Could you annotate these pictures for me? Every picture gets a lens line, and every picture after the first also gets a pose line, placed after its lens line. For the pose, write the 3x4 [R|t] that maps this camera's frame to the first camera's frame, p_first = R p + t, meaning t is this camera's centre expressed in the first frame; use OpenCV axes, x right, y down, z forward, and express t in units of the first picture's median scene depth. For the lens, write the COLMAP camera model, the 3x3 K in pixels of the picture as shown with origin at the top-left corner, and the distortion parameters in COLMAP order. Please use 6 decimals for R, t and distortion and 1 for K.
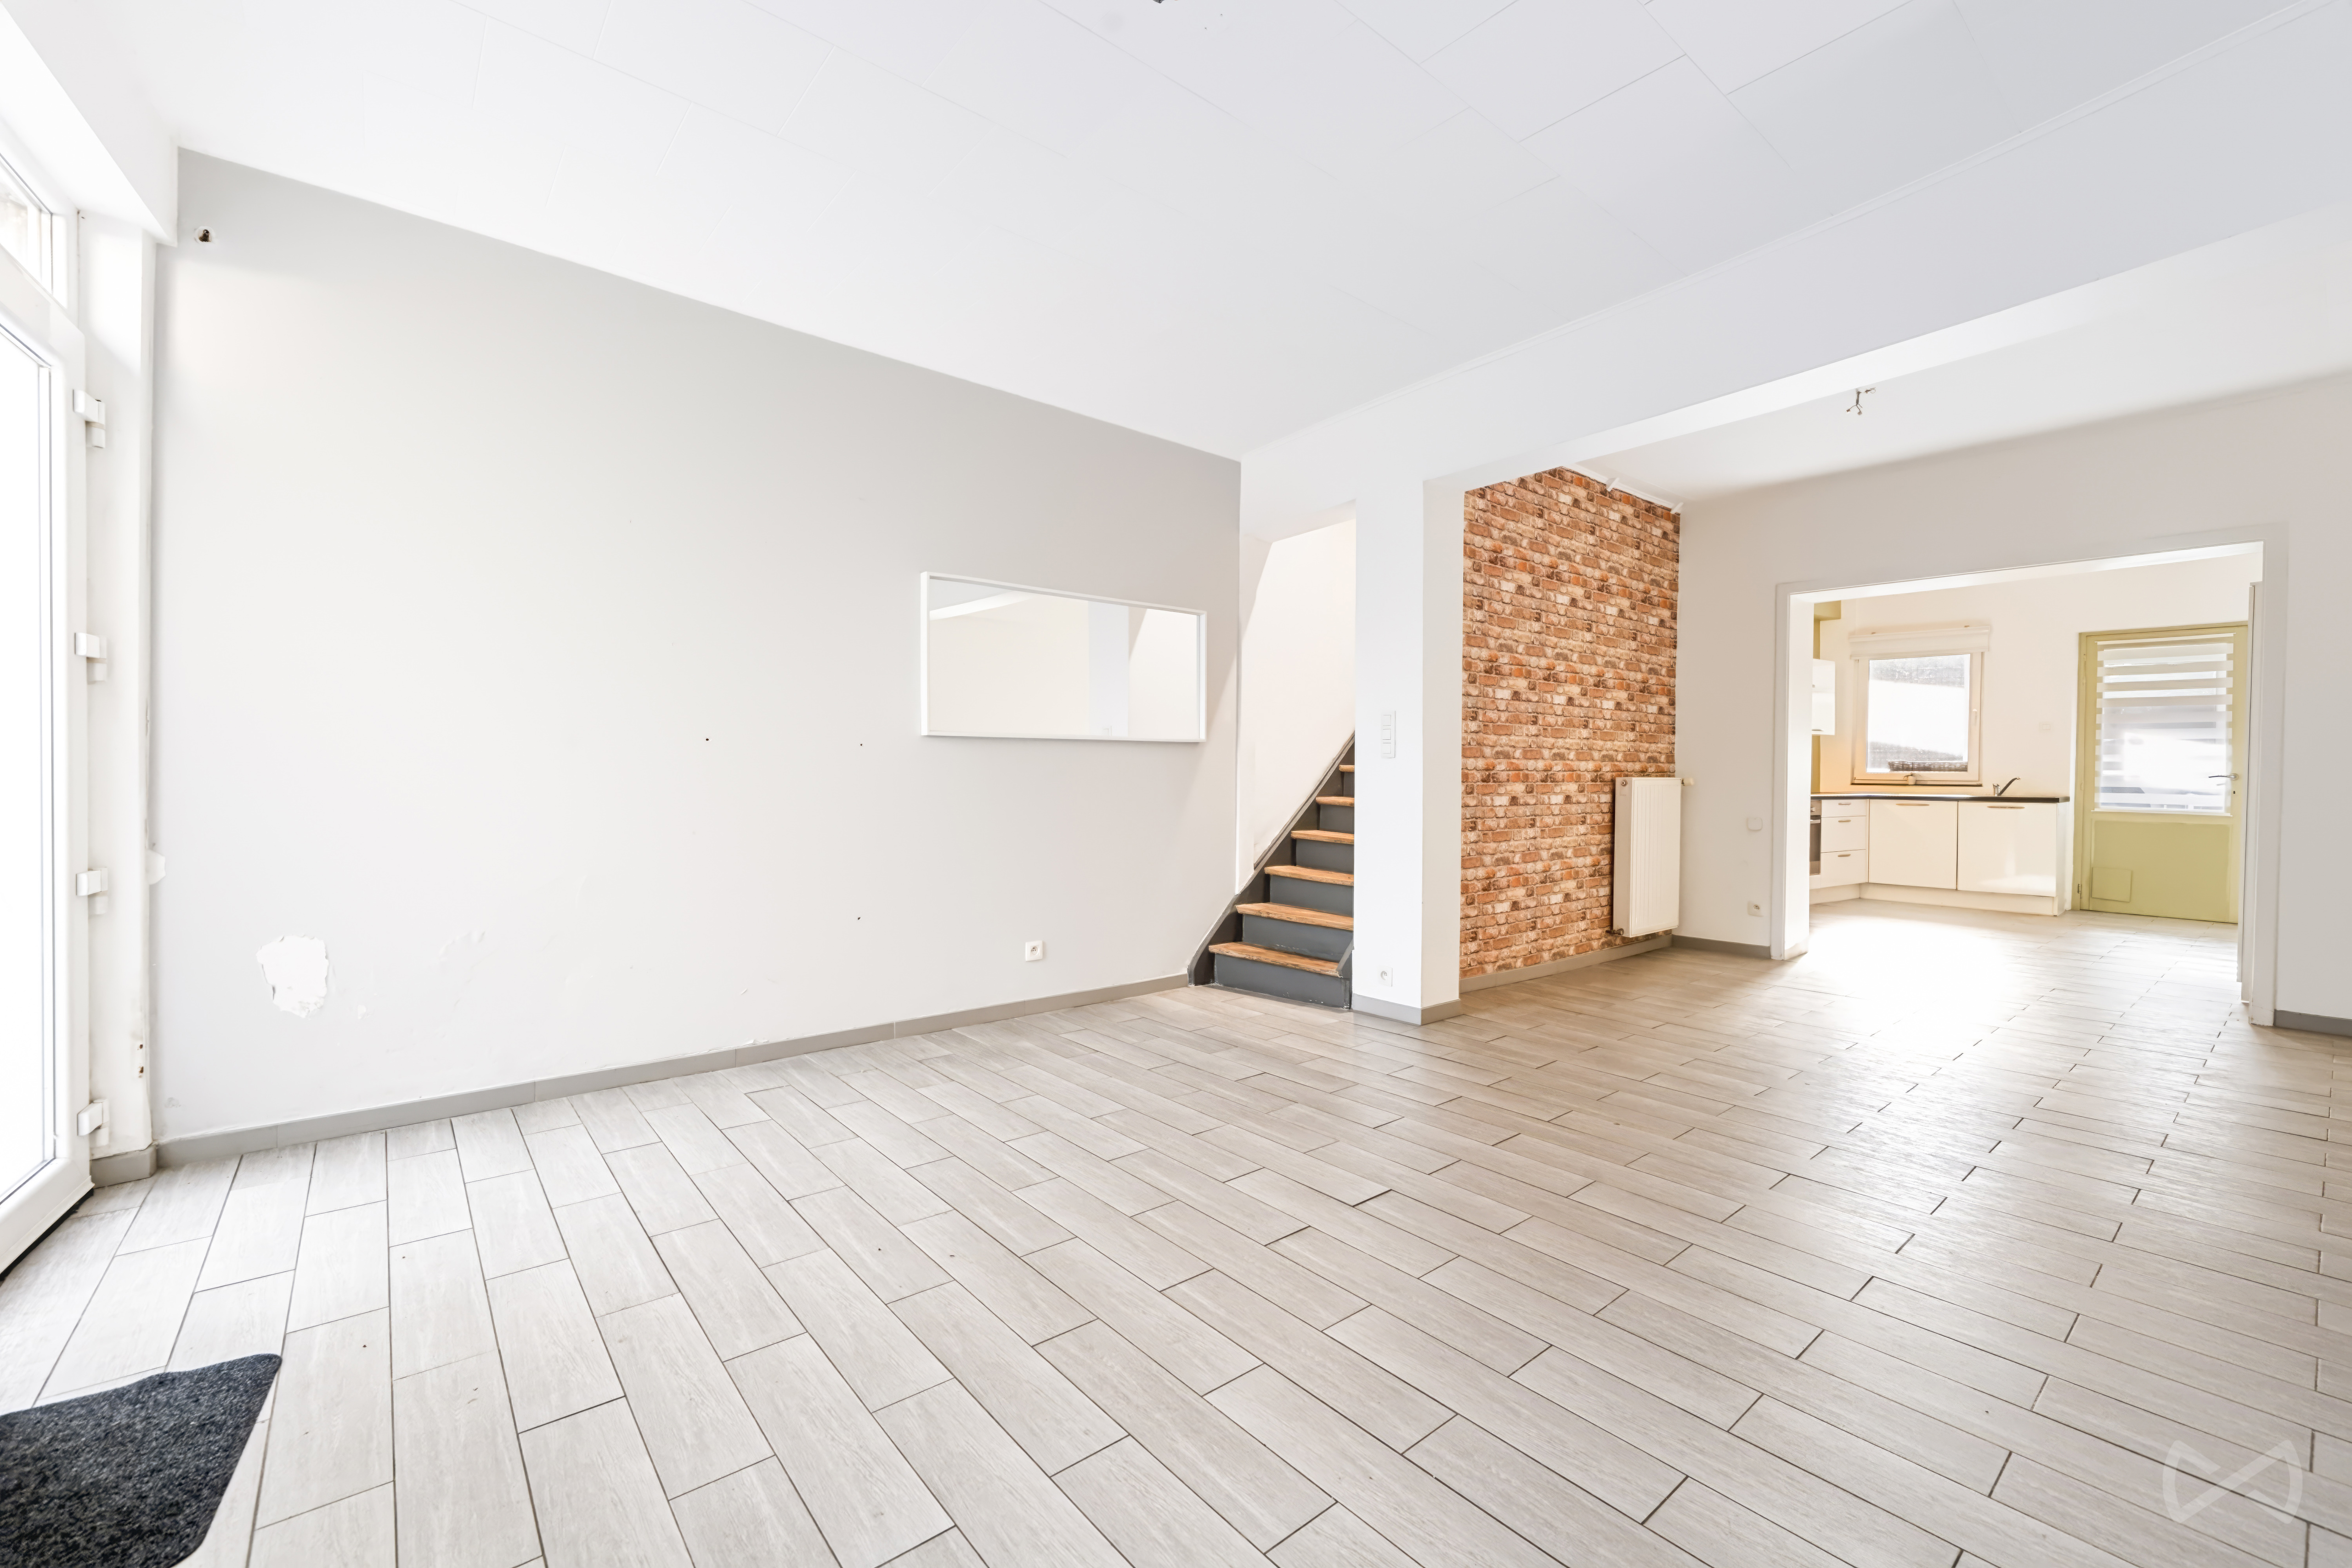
lens RADIAL K [[968.2, 0, 1179.0], [0, 968.2, 774.6], [0, 0, 1]] dist [0.000149, 0.000051]
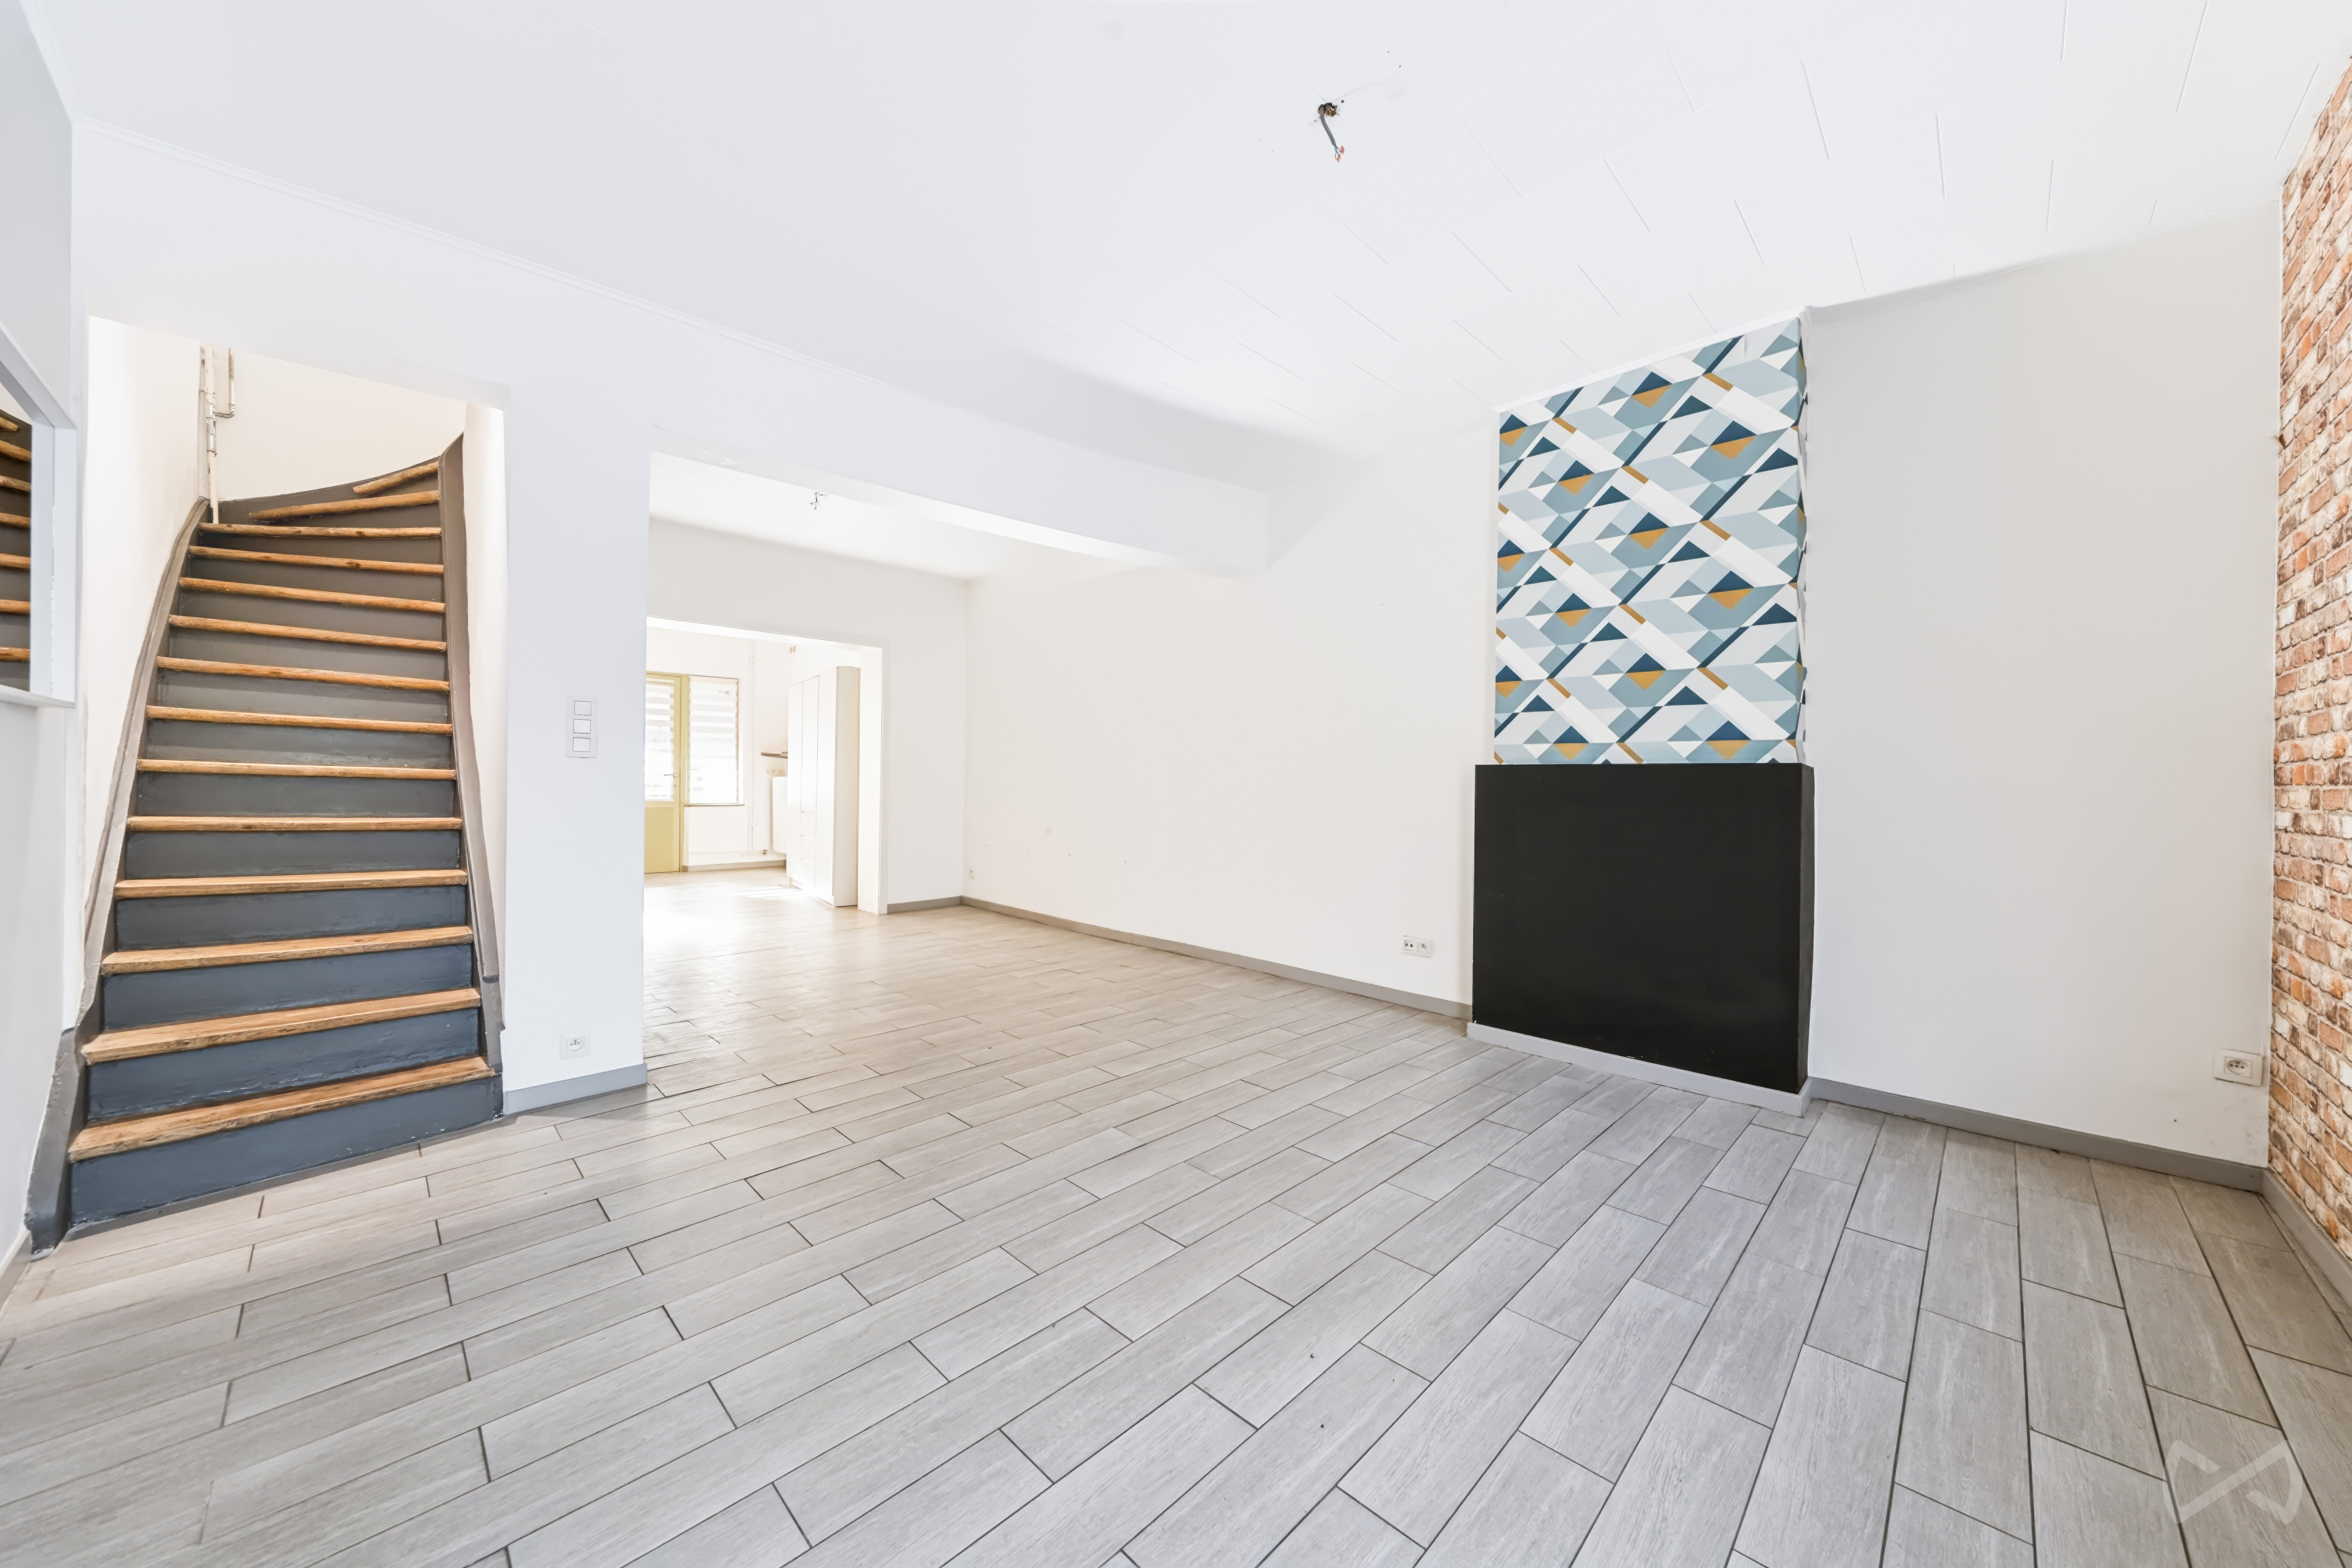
lens RADIAL K [[834.9, 0, 1168.1], [0, 834.9, 781.9], [0, 0, 1]] dist [-0.007286, -0.000175]
pose [[-0.093809, -0.009687, 0.995543, -0.475218], [-0.005376, 0.999943, 0.009223, -0.006256], [-0.995576, -0.004487, -0.093856, 0.602158]]
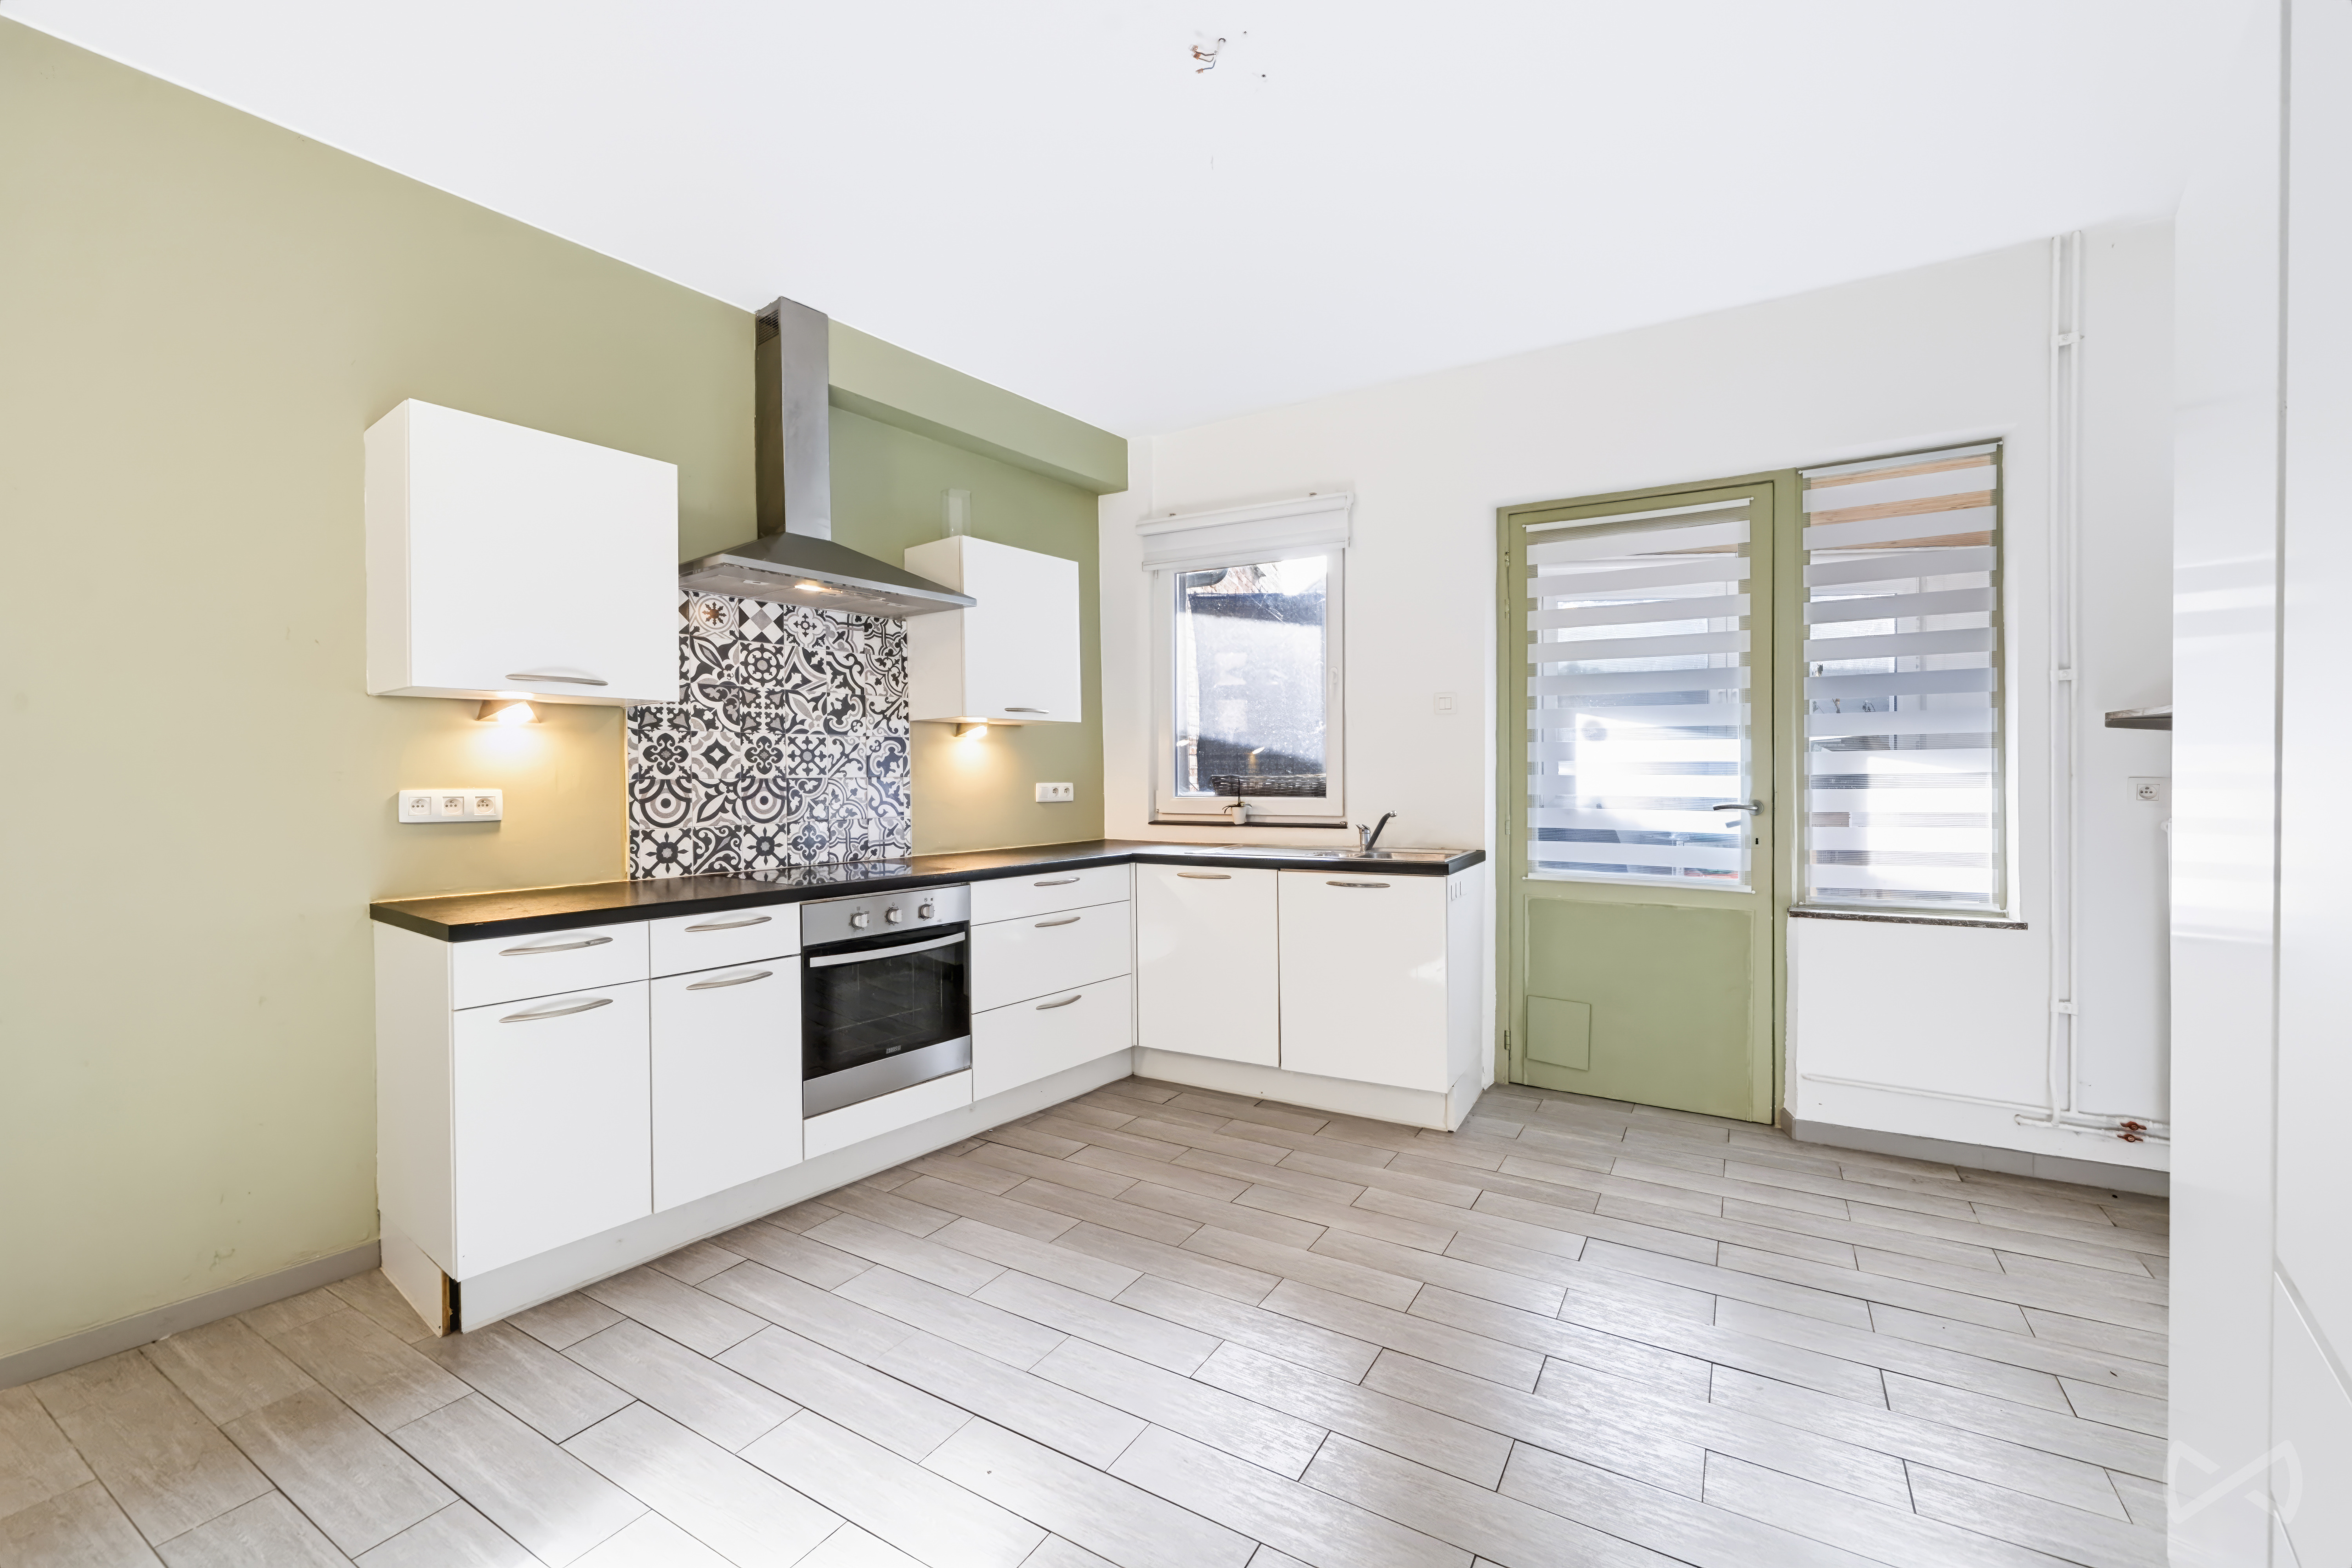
lens RADIAL K [[968.2, 0, 1176.6], [0, 968.2, 782.7], [0, 0, 1]] dist [0.000149, 0.000051]
pose [[0.946924, -0.016943, 0.321012, 1.148449], [0.016826, 0.999854, 0.003139, -0.026688], [-0.321018, 0.002429, 0.947070, 1.102403]]
